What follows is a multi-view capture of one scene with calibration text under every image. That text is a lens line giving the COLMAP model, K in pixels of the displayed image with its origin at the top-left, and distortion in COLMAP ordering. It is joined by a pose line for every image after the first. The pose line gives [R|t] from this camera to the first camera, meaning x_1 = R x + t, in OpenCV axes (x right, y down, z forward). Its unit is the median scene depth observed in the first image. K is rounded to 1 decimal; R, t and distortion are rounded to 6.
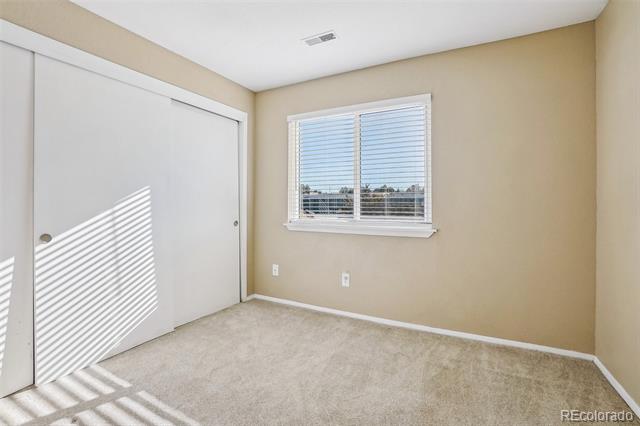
lens RADIAL K [[290.4, 0, 318.1], [0, 290.4, 207.2], [0, 0, 1]] dist [-0.041820, 0.011636]
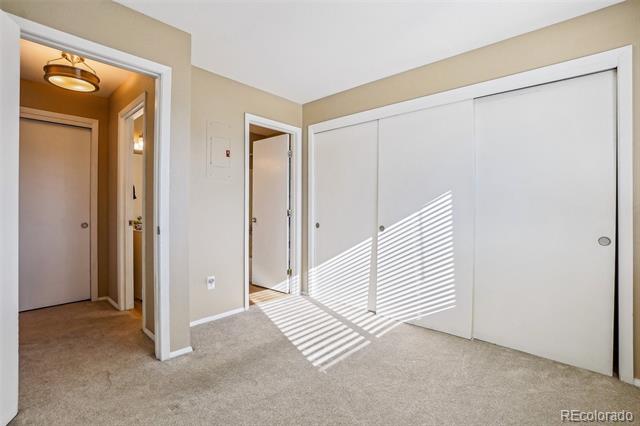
lens RADIAL K [[290.4, 0, 317.2], [0, 290.4, 212.2], [0, 0, 1]] dist [-0.041820, 0.011636]
pose [[-0.260649, 0.011663, -0.965363, 0.661105], [-0.002057, 0.999918, 0.012636, -0.005539], [0.965431, 0.005279, -0.260604, 0.910827]]
